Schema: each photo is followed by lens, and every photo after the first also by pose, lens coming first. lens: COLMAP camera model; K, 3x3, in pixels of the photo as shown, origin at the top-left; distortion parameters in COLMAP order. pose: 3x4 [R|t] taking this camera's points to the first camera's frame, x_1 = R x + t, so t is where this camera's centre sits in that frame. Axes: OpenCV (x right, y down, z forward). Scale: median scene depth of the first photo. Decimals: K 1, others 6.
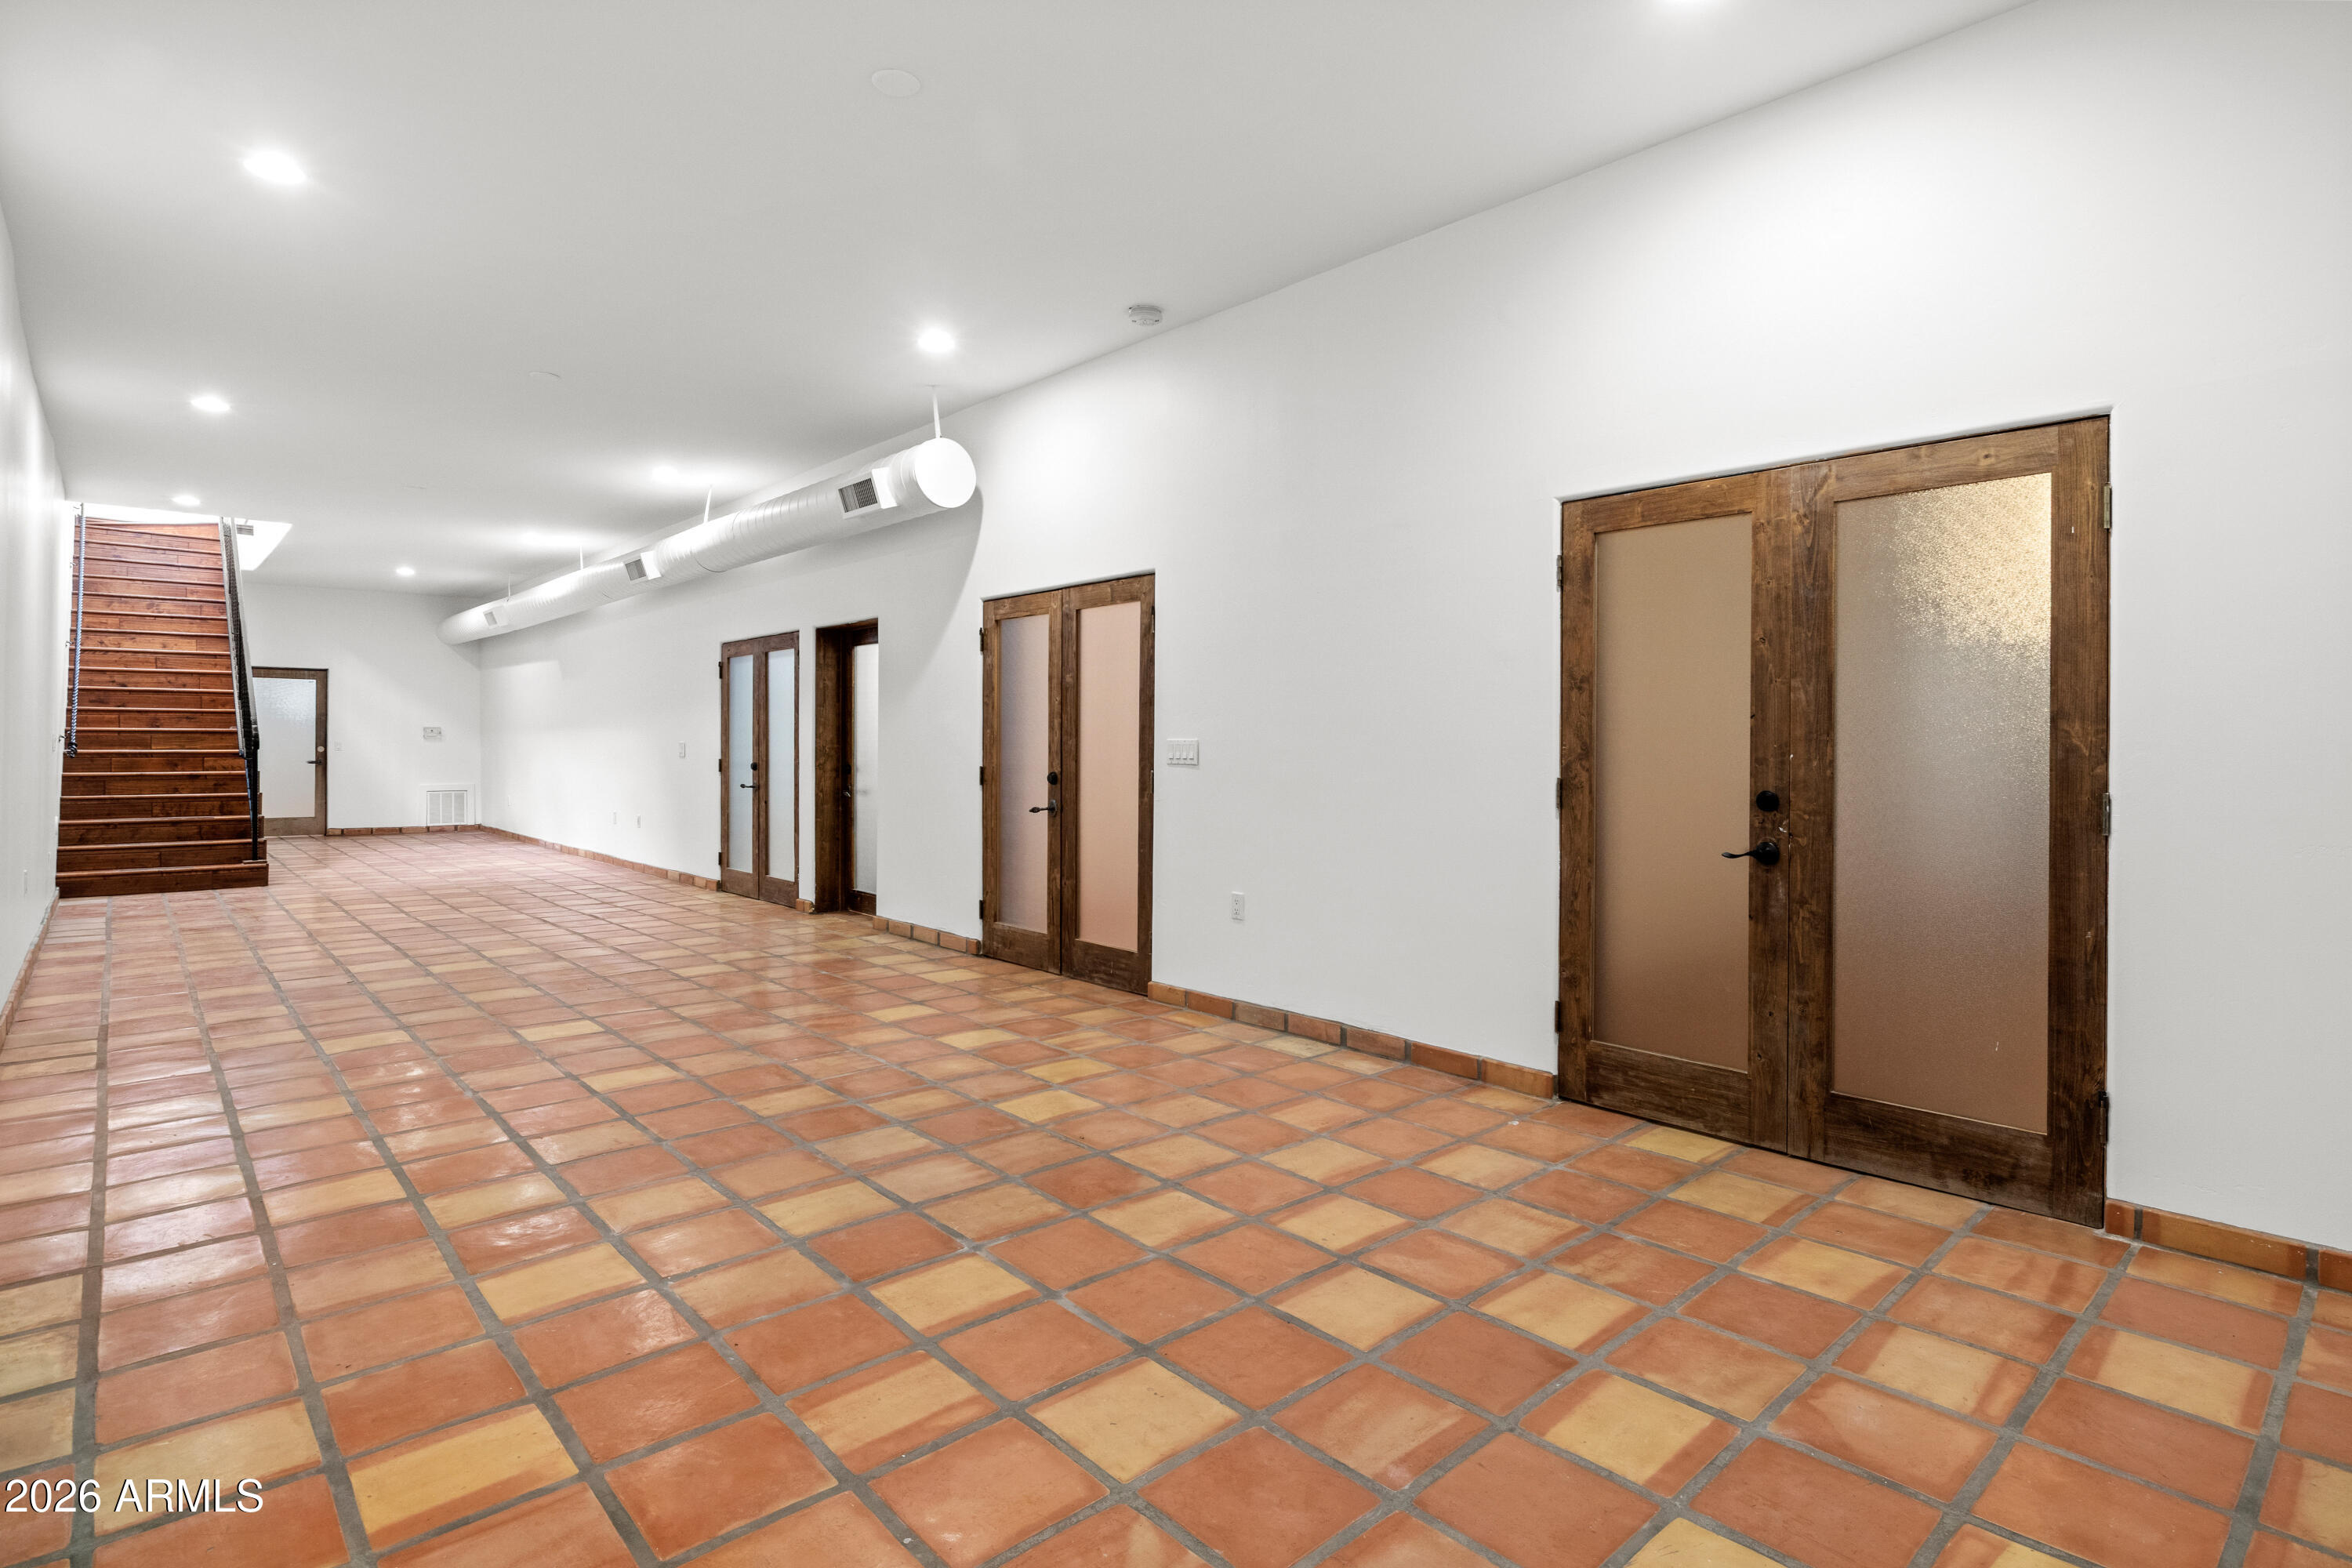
lens RADIAL K [[1179.6, 0, 1163.7], [0, 1179.6, 751.2], [0, 0, 1]] dist [-0.000004, 0.000099]
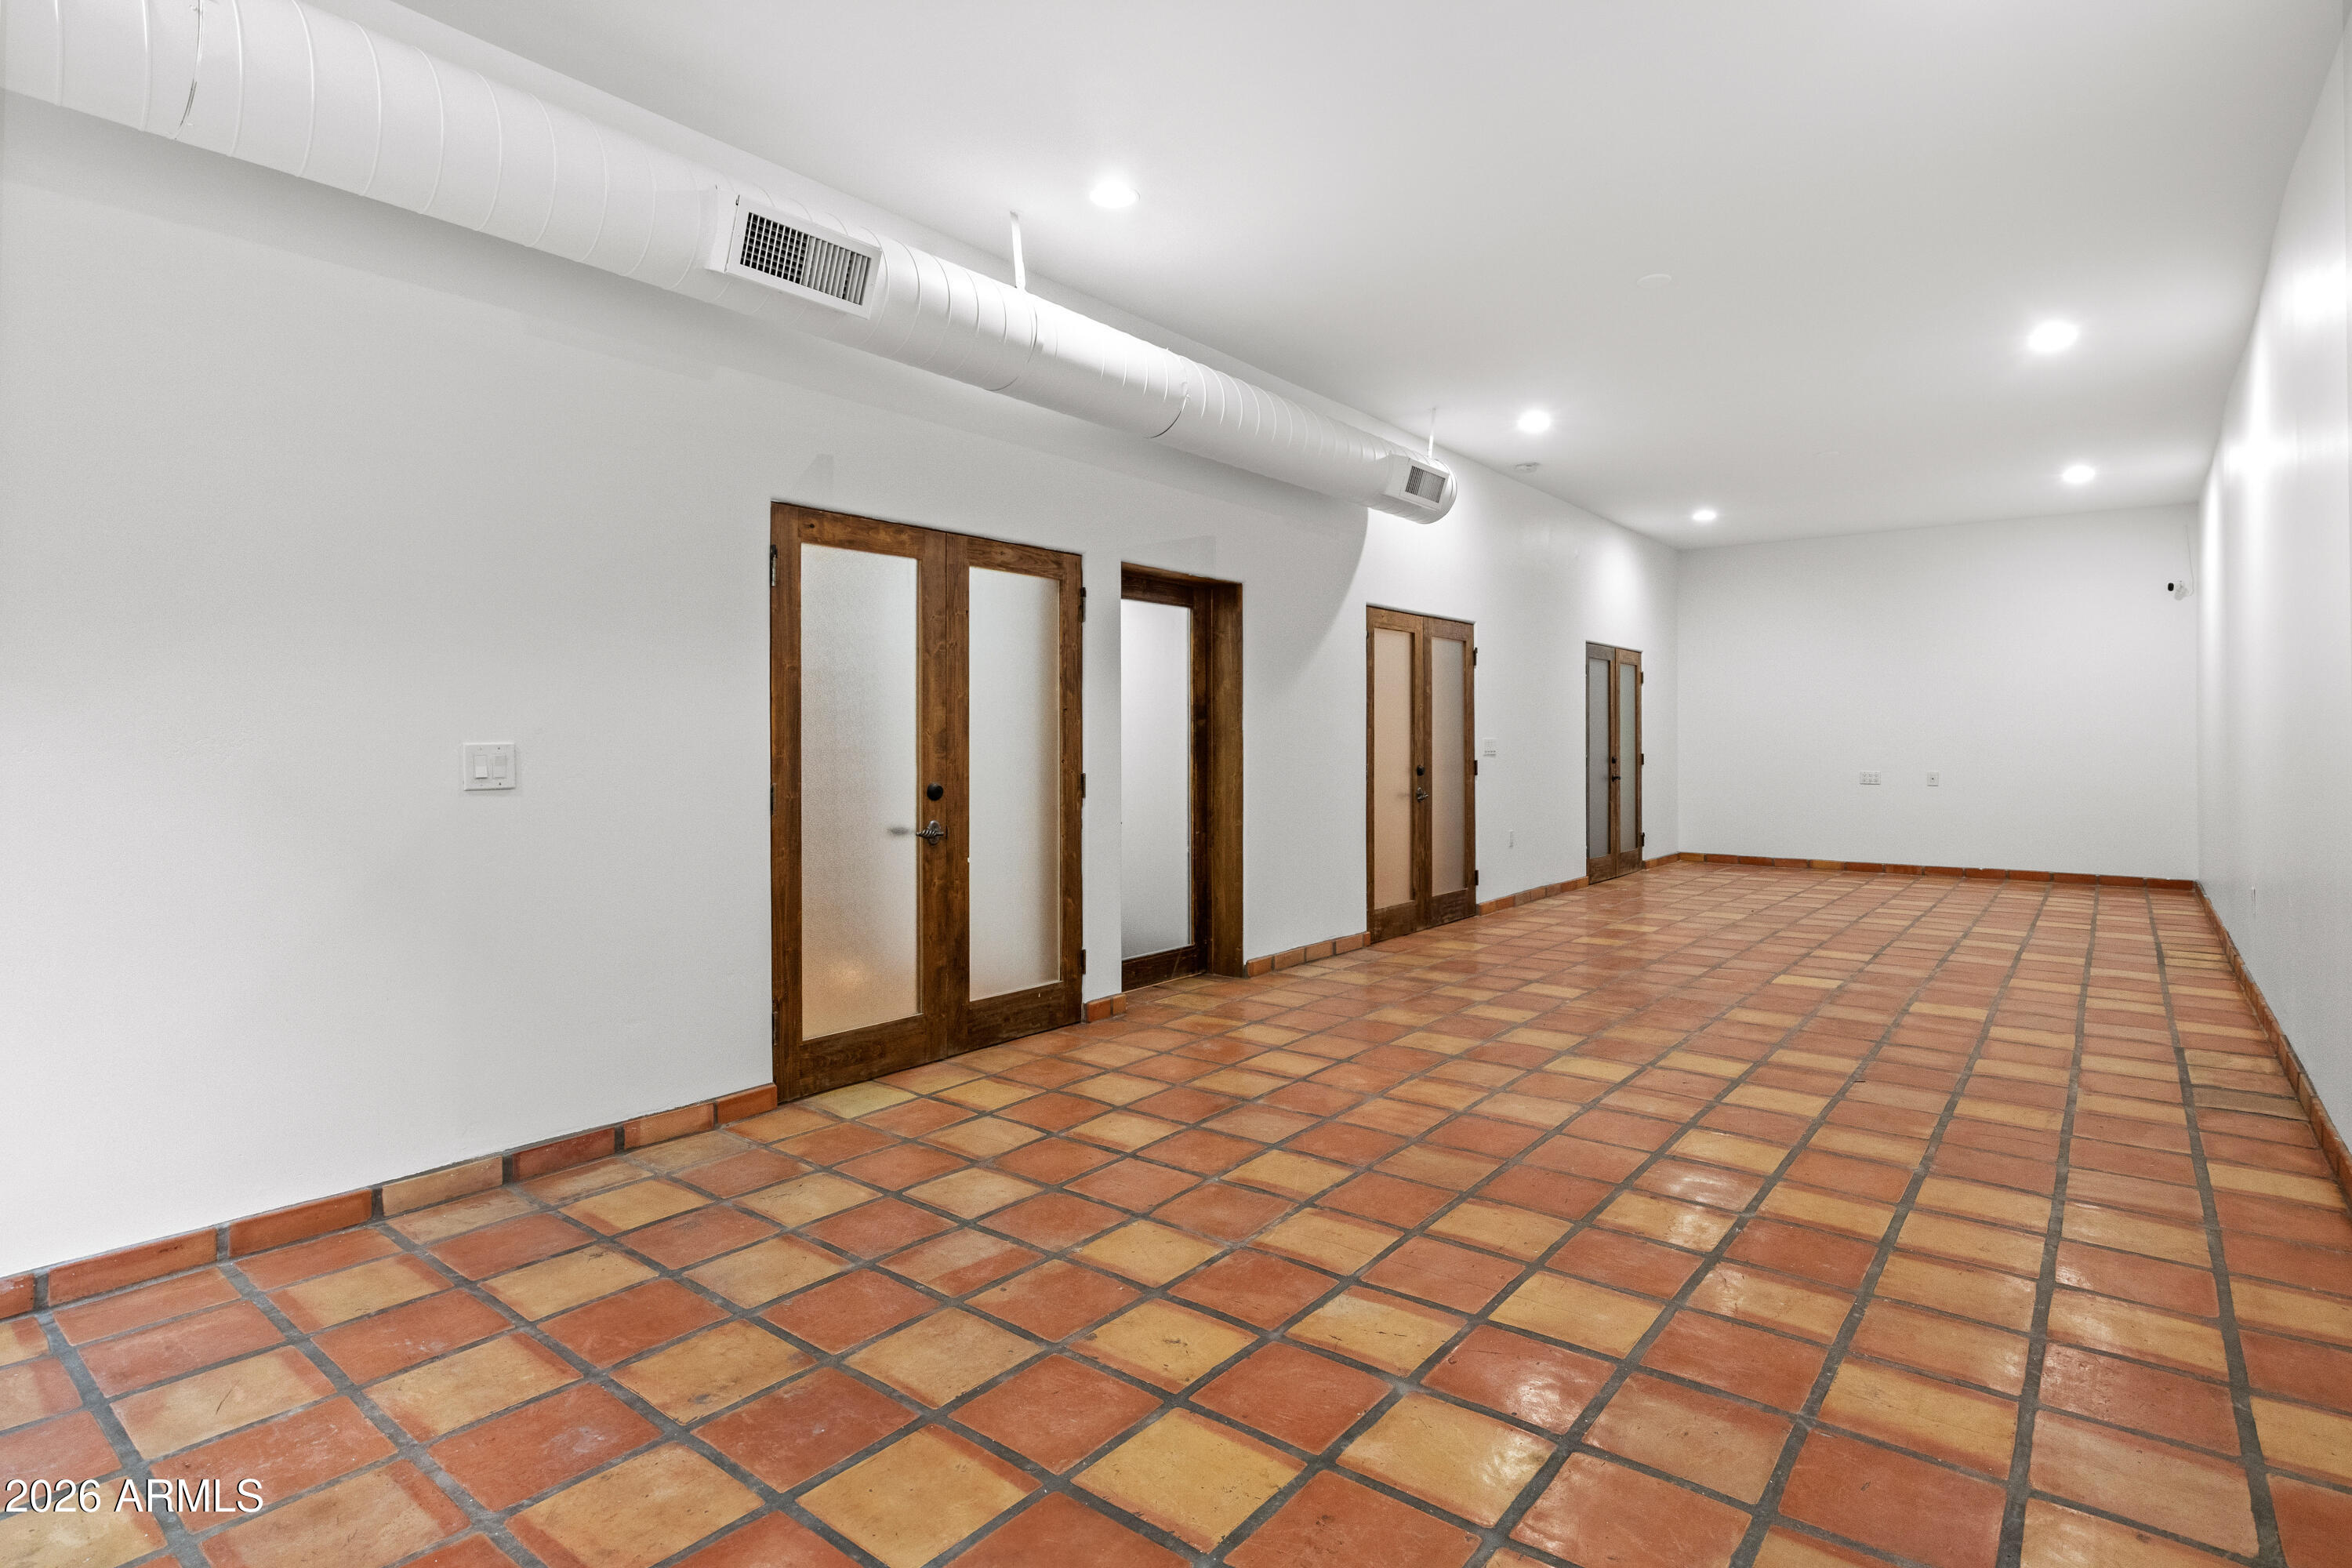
lens RADIAL K [[1179.6, 0, 1163.7], [0, 1179.6, 751.2], [0, 0, 1]] dist [-0.000004, 0.000099]
pose [[-0.161604, -0.000828, 0.986855, -1.094193], [0.003953, 0.999991, 0.001487, -0.000020], [-0.986848, 0.004141, -0.161599, 1.283386]]
